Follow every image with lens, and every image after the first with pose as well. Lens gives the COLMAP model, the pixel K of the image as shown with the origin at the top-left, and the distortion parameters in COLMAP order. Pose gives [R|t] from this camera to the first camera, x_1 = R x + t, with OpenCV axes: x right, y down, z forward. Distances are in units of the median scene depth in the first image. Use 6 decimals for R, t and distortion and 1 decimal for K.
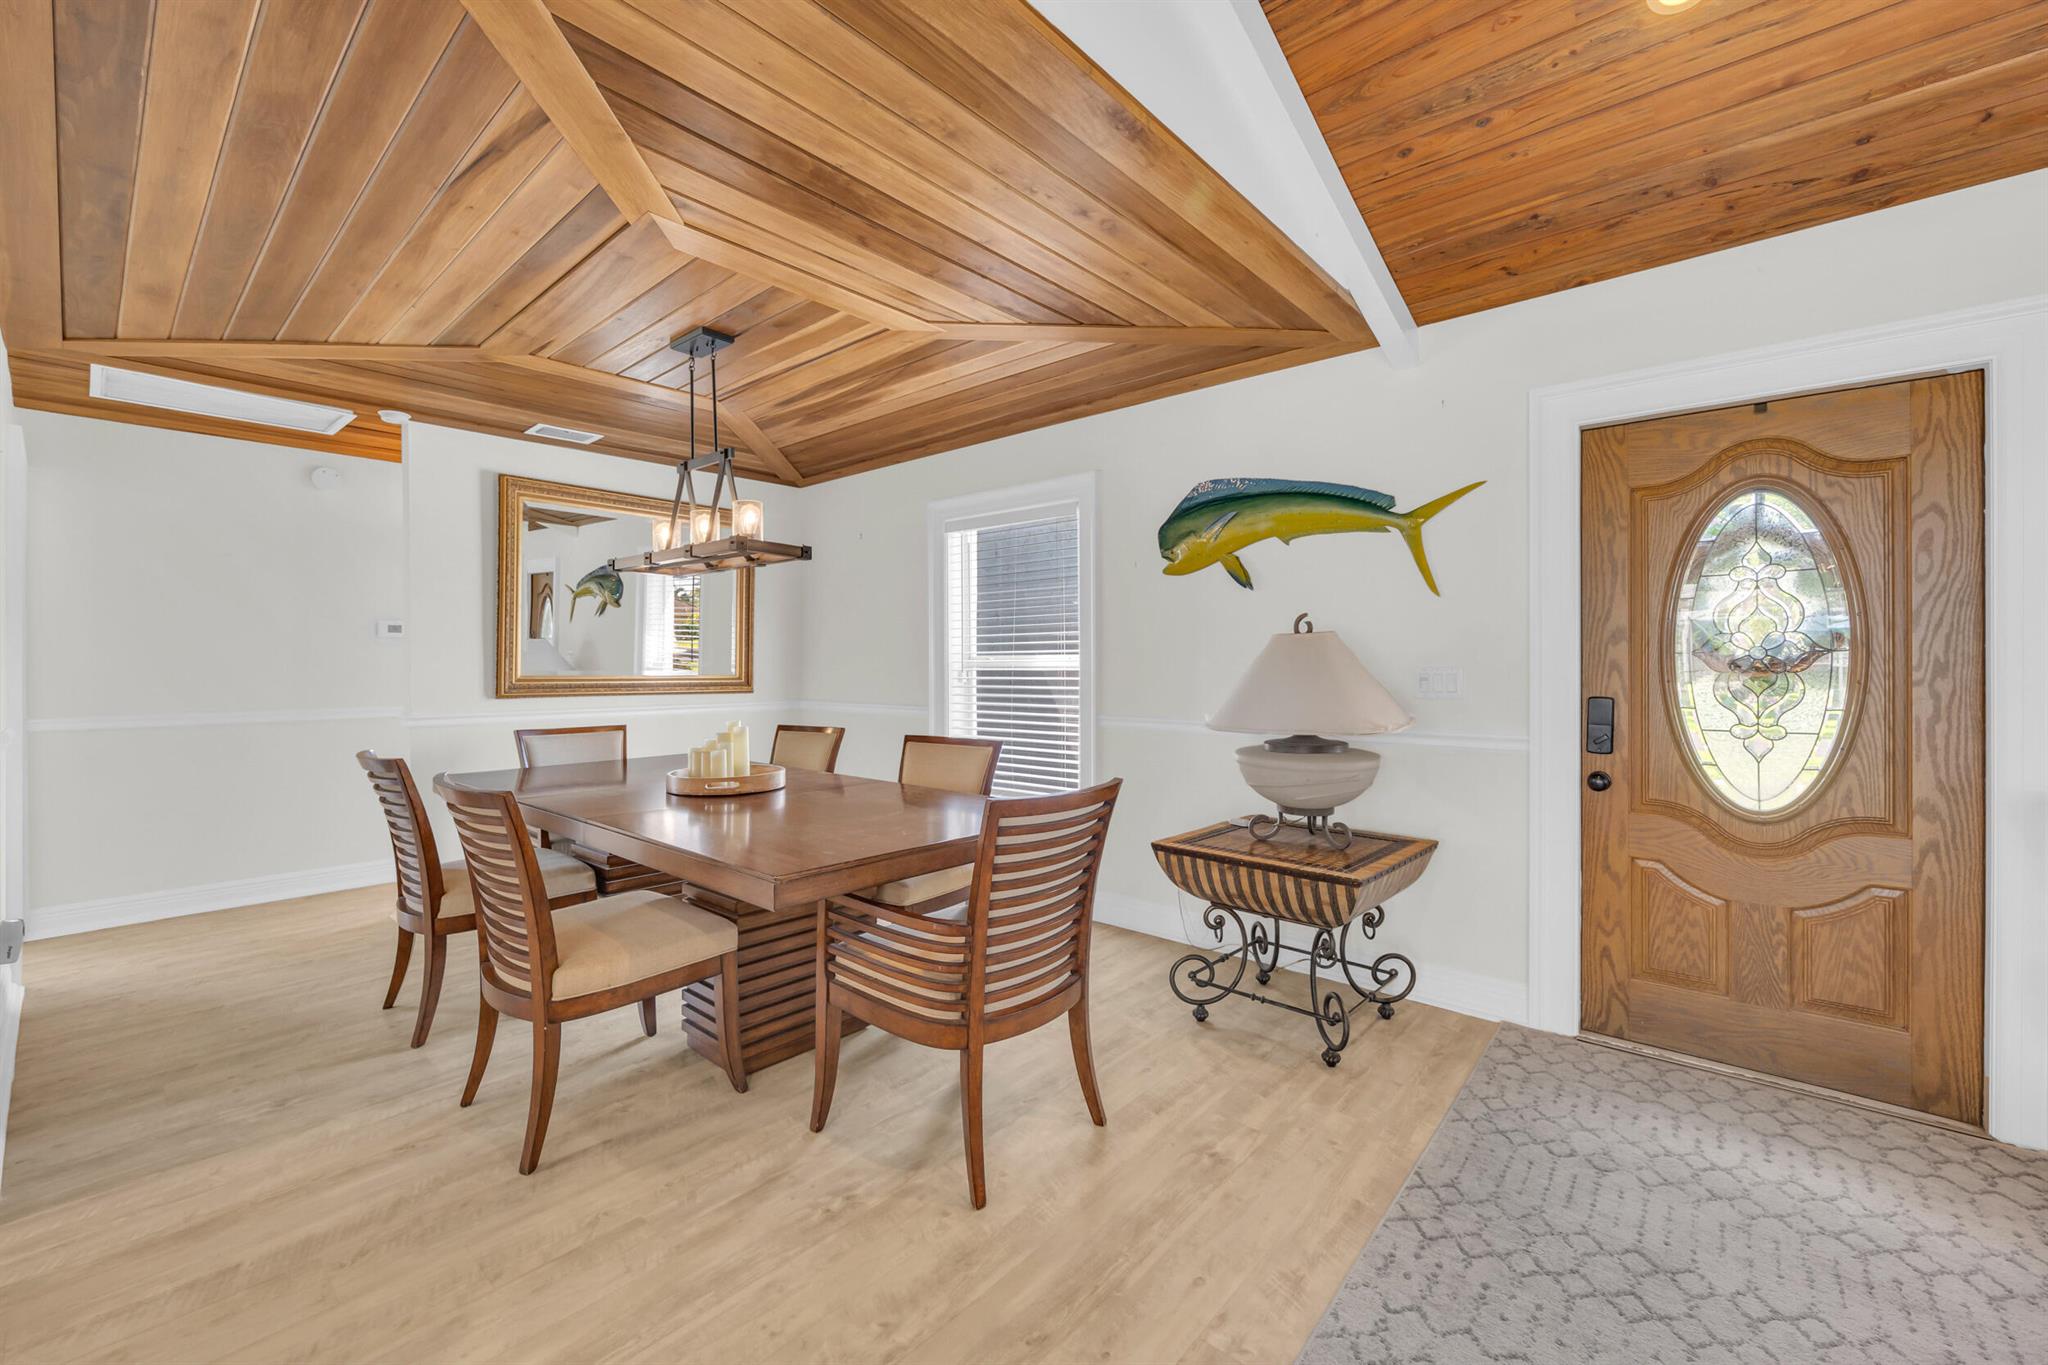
lens RADIAL K [[836.6, 0, 1027.8], [0, 836.6, 668.9], [0, 0, 1]] dist [-0.002644, 0.000179]
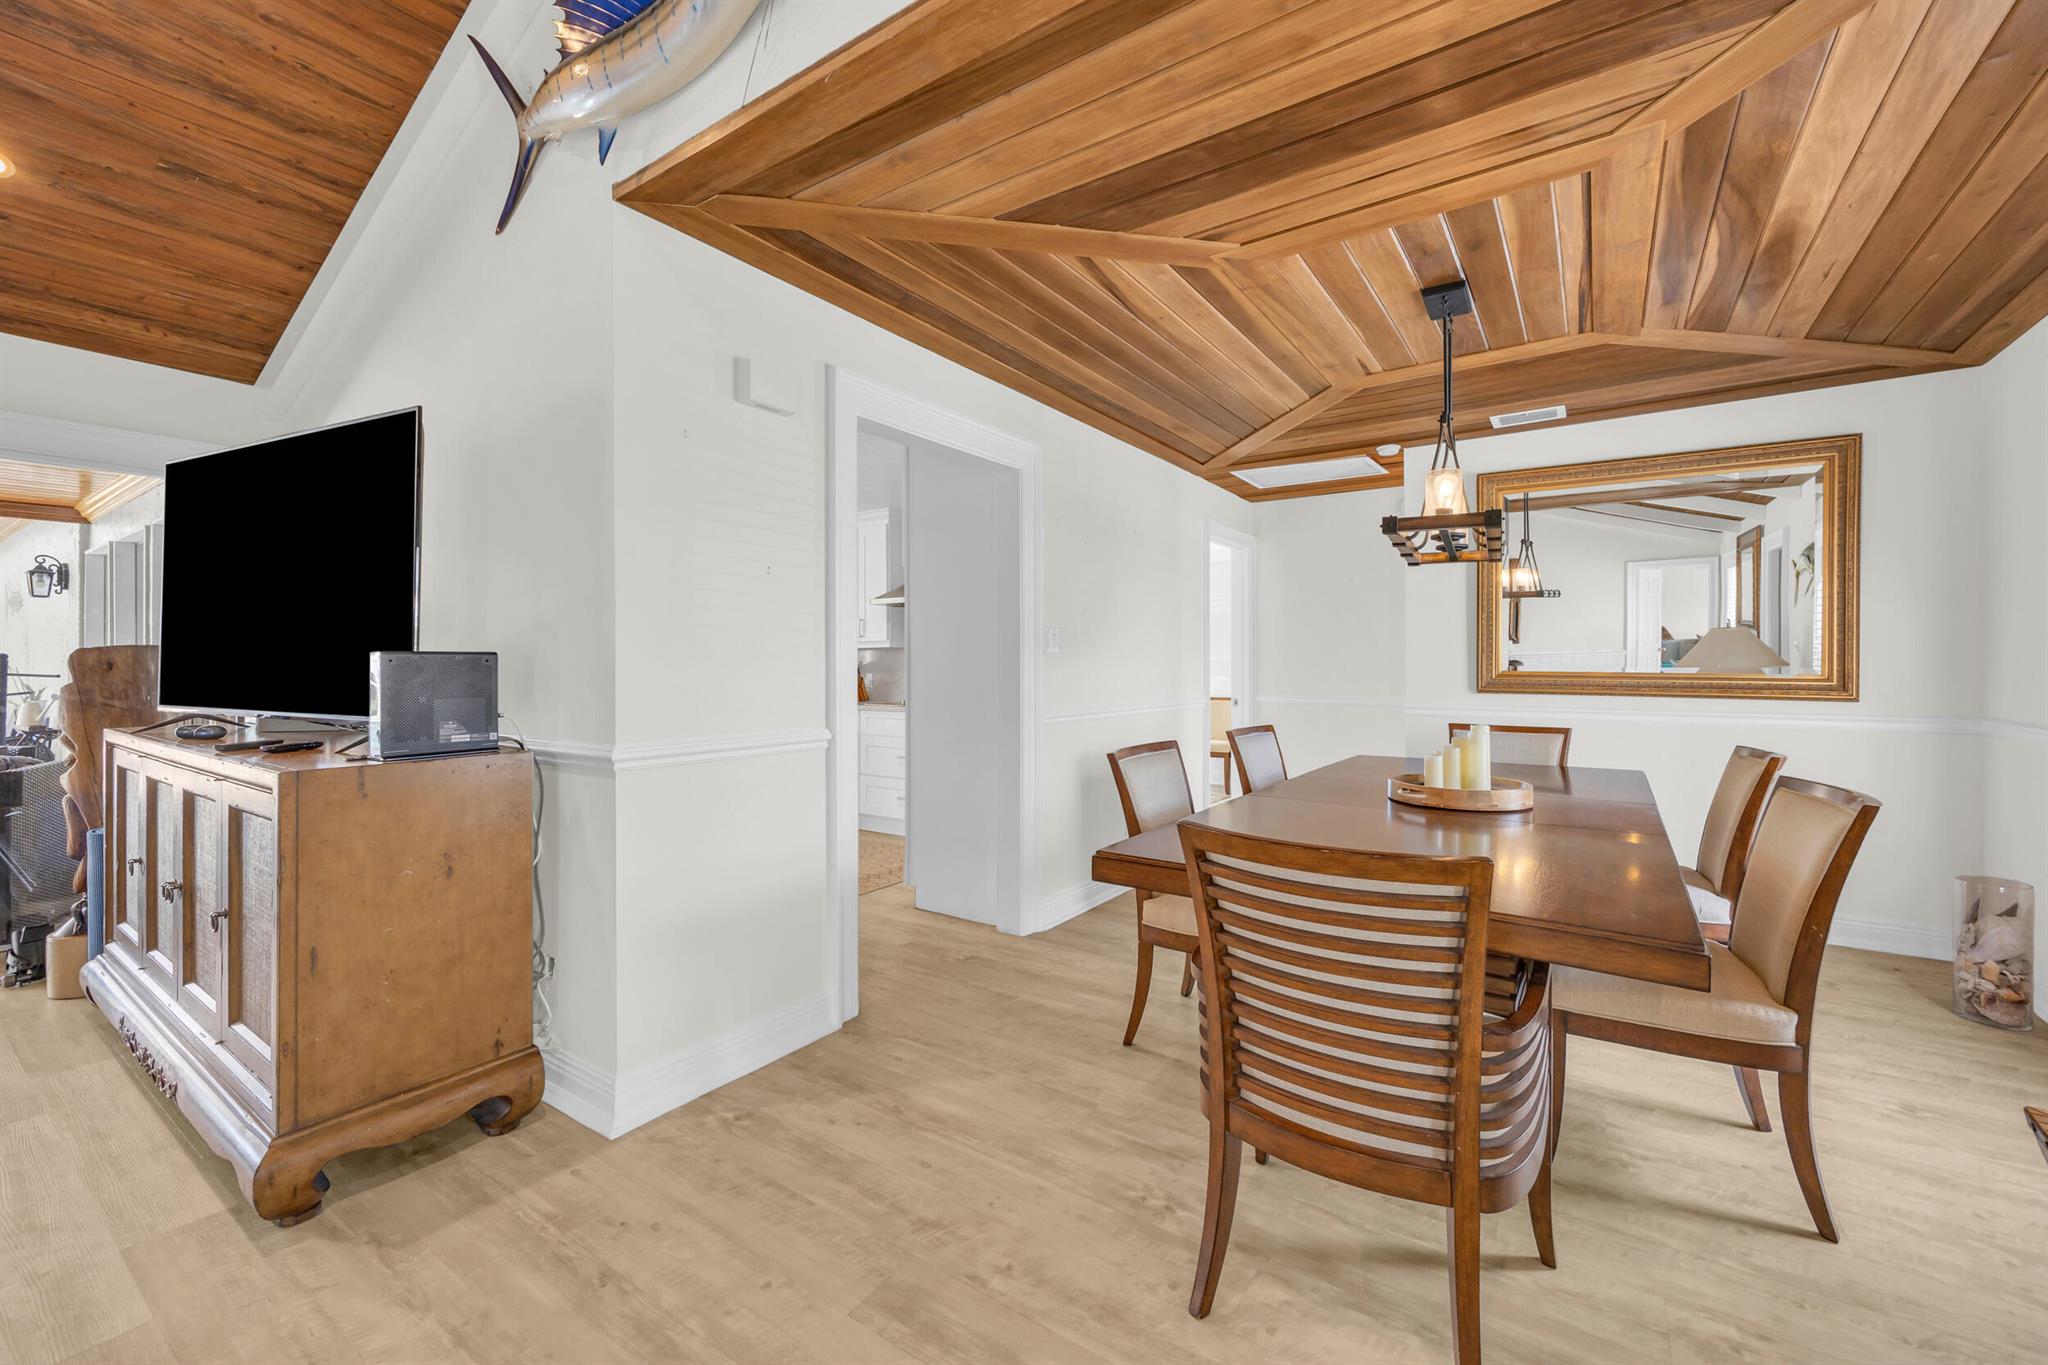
lens RADIAL K [[836.6, 0, 1017.1], [0, 836.6, 665.4], [0, 0, 1]] dist [-0.002644, 0.000179]
pose [[0.104381, 0.005508, -0.994522, 1.020111], [-0.004172, 0.999978, 0.005101, -0.004540], [0.994529, 0.003616, 0.104402, 1.005645]]
